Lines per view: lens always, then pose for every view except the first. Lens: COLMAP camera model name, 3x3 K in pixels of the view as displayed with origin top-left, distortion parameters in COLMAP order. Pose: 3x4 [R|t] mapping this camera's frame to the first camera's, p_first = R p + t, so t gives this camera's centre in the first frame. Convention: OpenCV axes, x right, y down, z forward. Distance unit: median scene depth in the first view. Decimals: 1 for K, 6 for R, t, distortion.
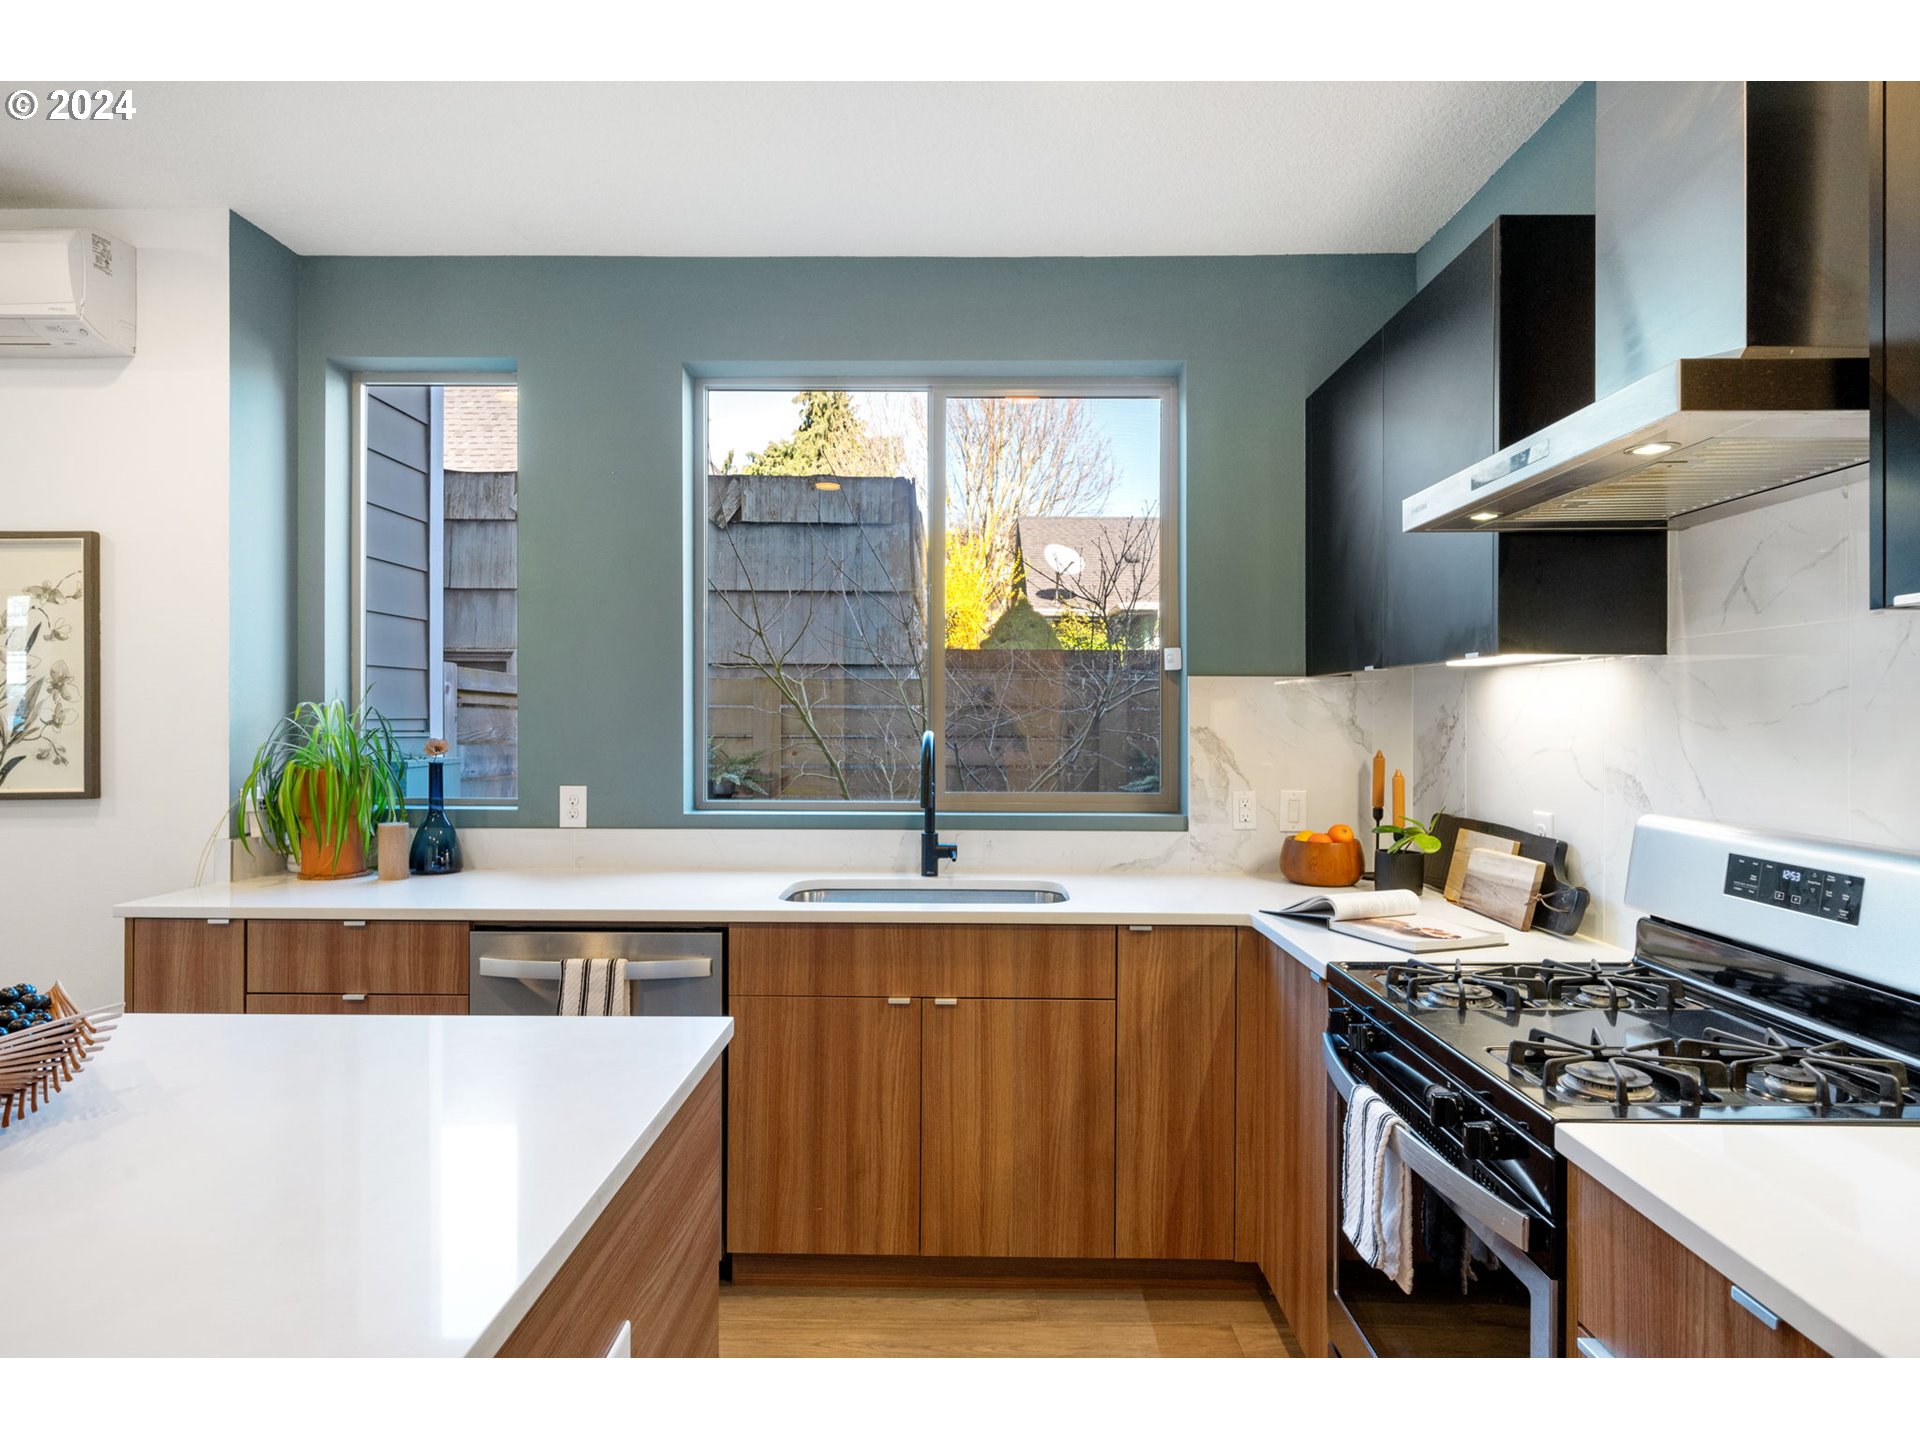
lens RADIAL K [[1061.5, 0, 961.3], [0, 1061.5, 722.3], [0, 0, 1]] dist [0.005400, 0.001027]
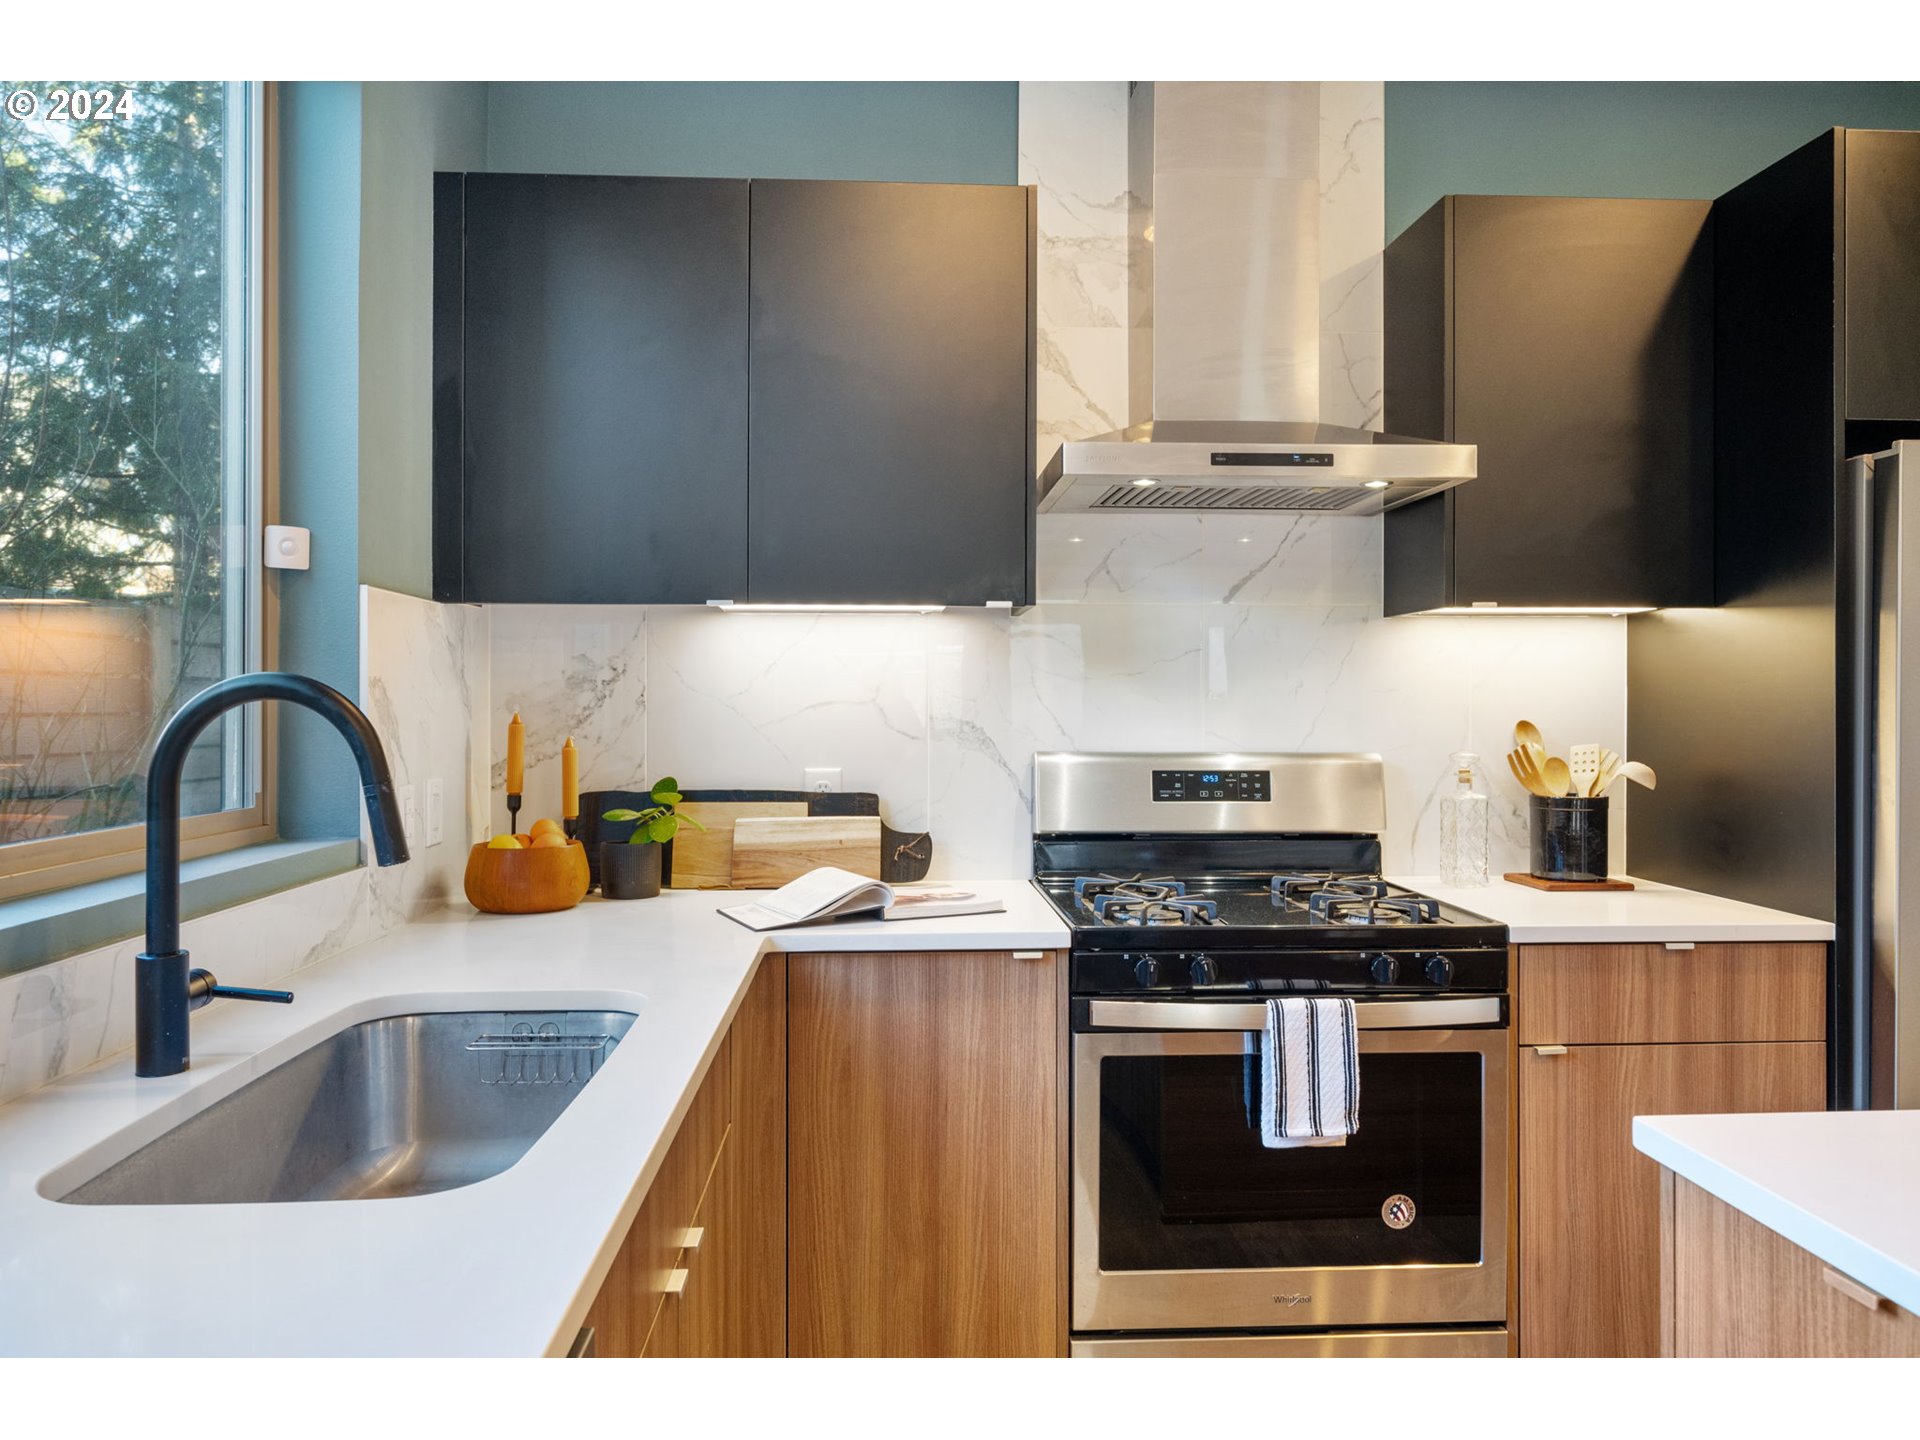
lens RADIAL K [[1288.0, 0, 954.4], [0, 1288.0, 703.5], [0, 0, 1]] dist [-0.010485, -0.001014]
pose [[-0.068014, -0.002118, 0.997682, -0.521190], [0.004706, 0.999986, 0.002443, 0.020201], [-0.997673, 0.004861, -0.068003, 0.812859]]
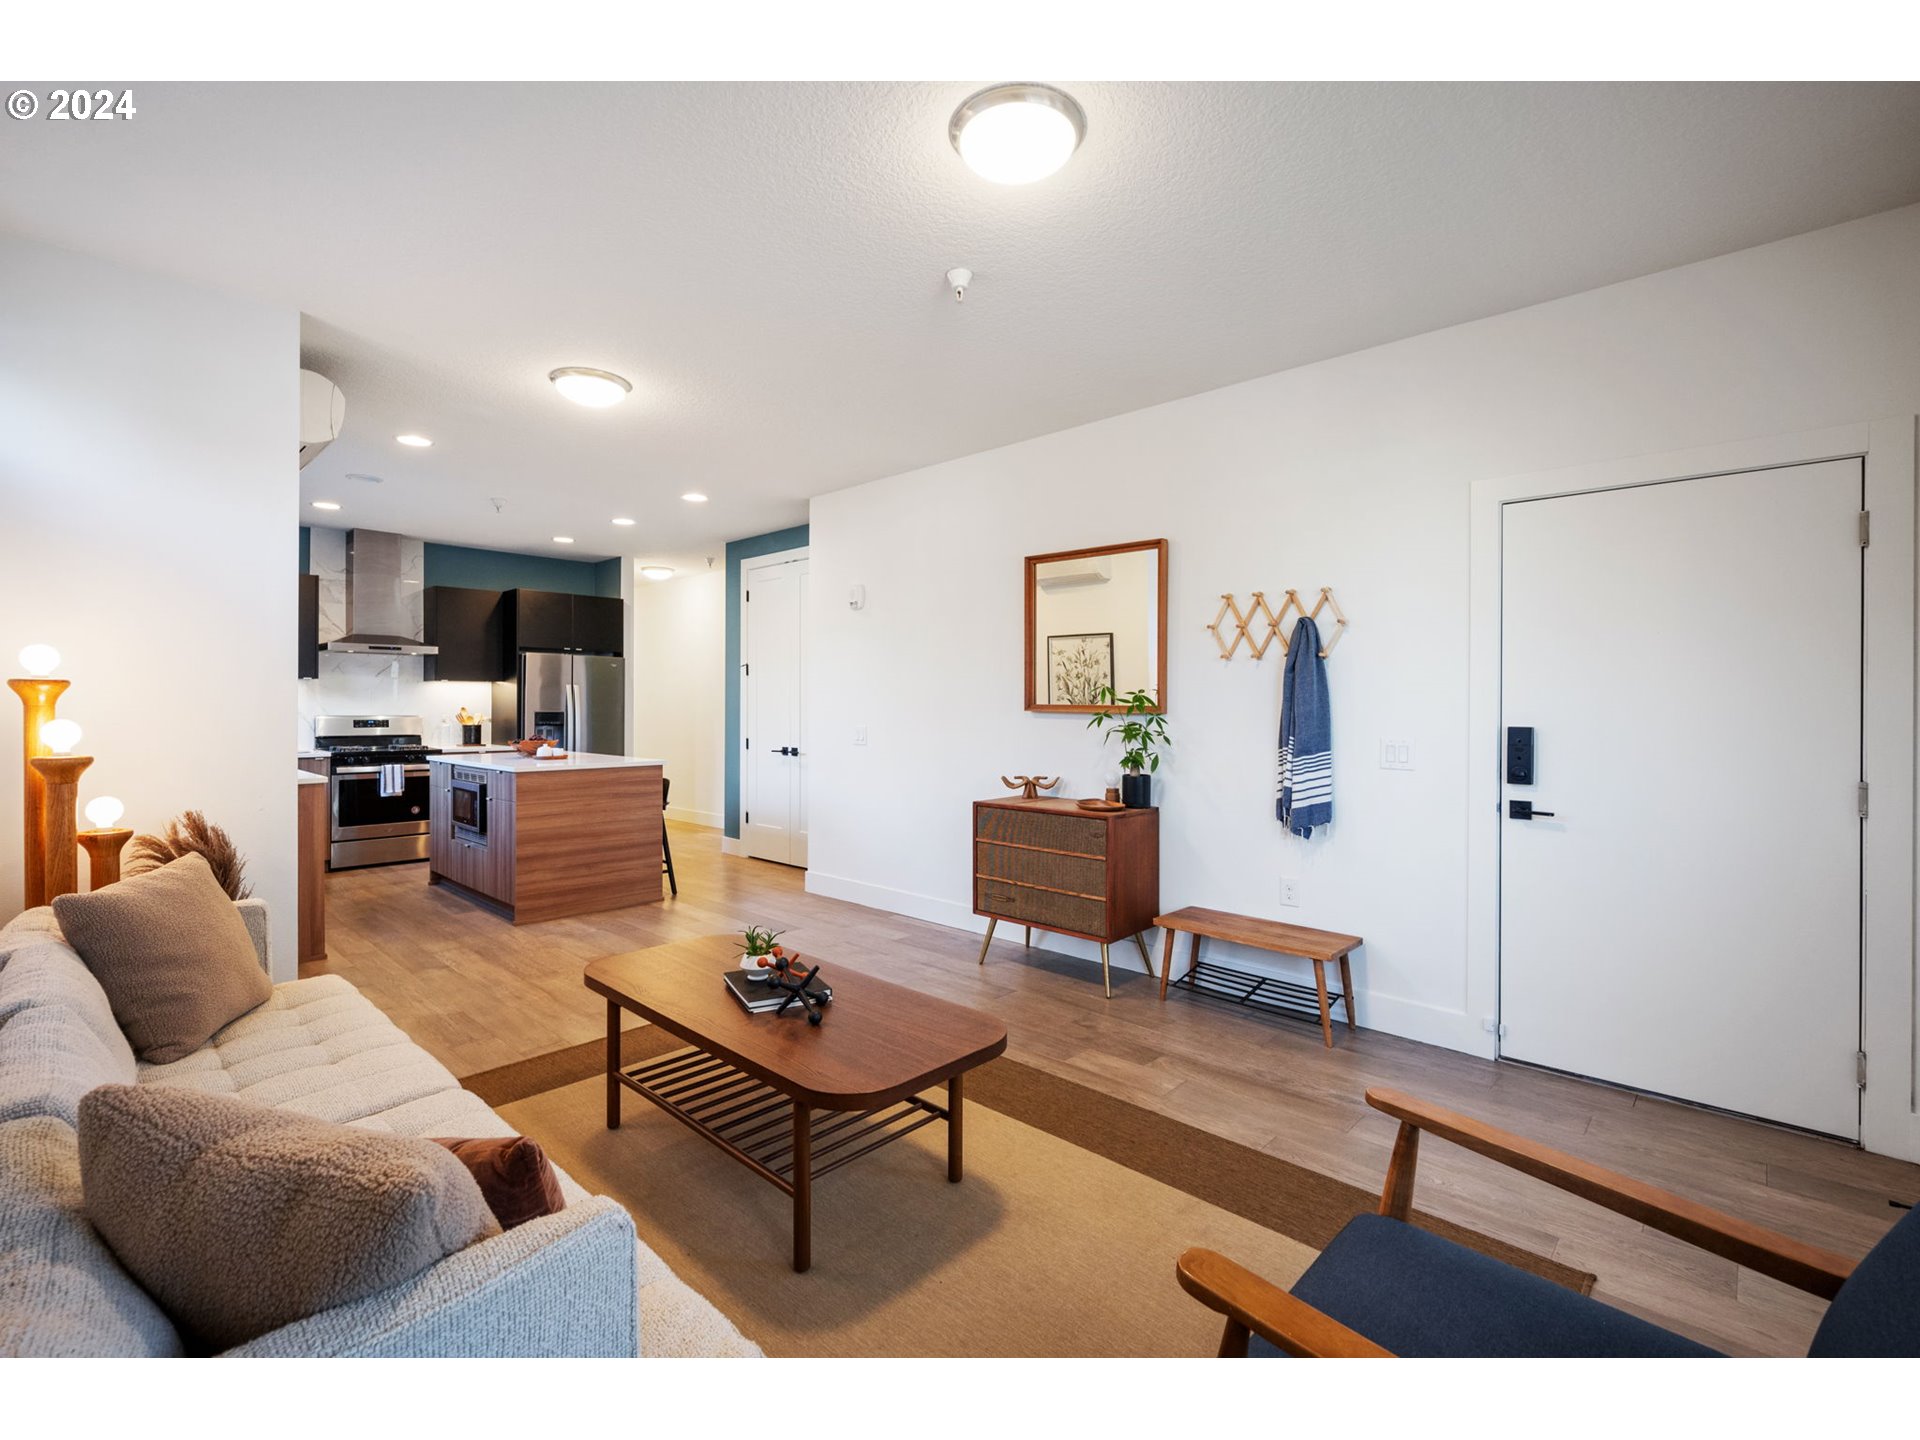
lens RADIAL K [[855.3, 0, 960.8], [0, 855.3, 708.0], [0, 0, 1]] dist [-0.003202, -0.000161]
pose [[-0.739657, -0.005492, 0.672962, -2.568185], [0.000259, 0.999964, 0.008445, 0.017809], [-0.672984, 0.006421, -0.739629, 1.250917]]
